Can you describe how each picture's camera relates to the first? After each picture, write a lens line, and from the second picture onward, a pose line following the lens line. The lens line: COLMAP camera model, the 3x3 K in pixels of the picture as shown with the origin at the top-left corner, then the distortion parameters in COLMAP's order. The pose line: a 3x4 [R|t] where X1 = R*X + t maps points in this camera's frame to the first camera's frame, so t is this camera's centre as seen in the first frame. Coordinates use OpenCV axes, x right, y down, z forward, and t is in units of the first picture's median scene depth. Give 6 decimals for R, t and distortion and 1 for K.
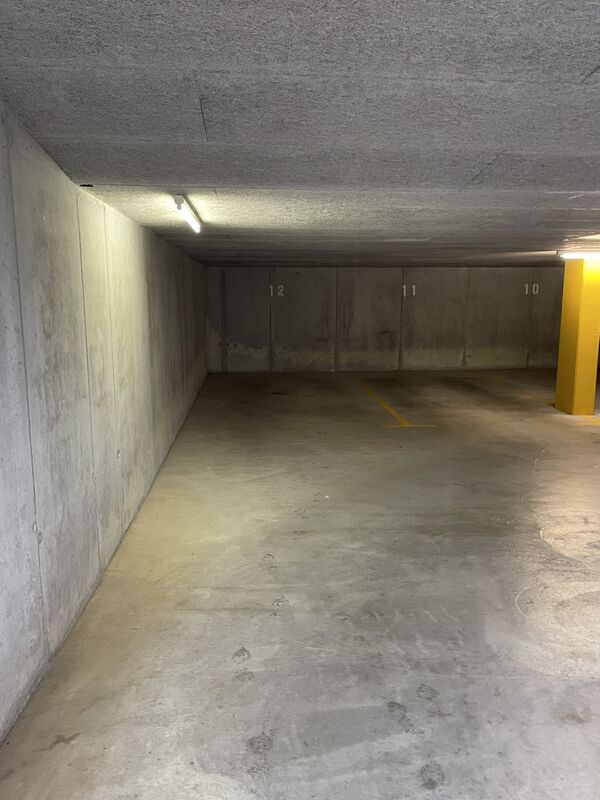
lens RADIAL K [[610.0, 0, 300.0], [0, 610.0, 400.0], [0, 0, 1]] dist [0.105151, -0.139355]
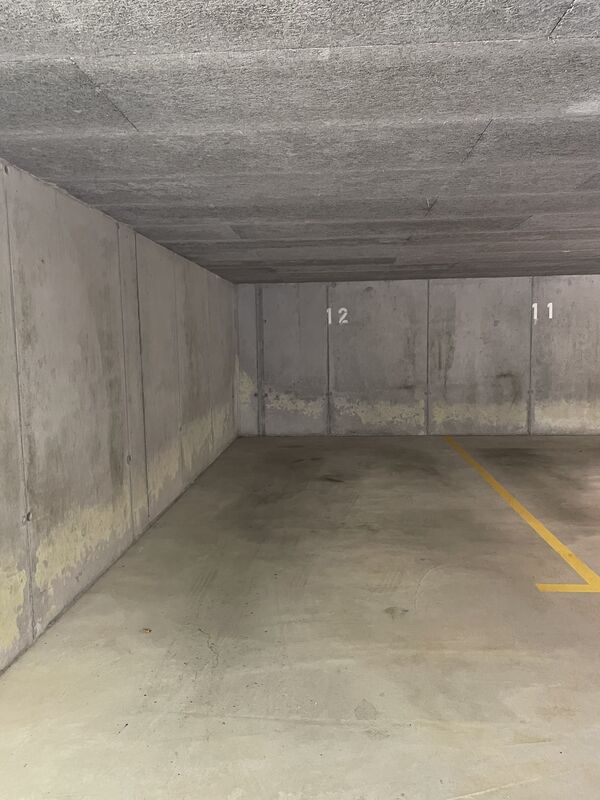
lens RADIAL K [[610.0, 0, 300.0], [0, 610.0, 400.0], [0, 0, 1]] dist [0.105151, -0.139355]
pose [[0.989564, -0.002648, -0.144071, 0.018192], [-0.007656, 0.997453, -0.070914, -0.036872], [0.143892, 0.071276, 0.987023, 0.327235]]
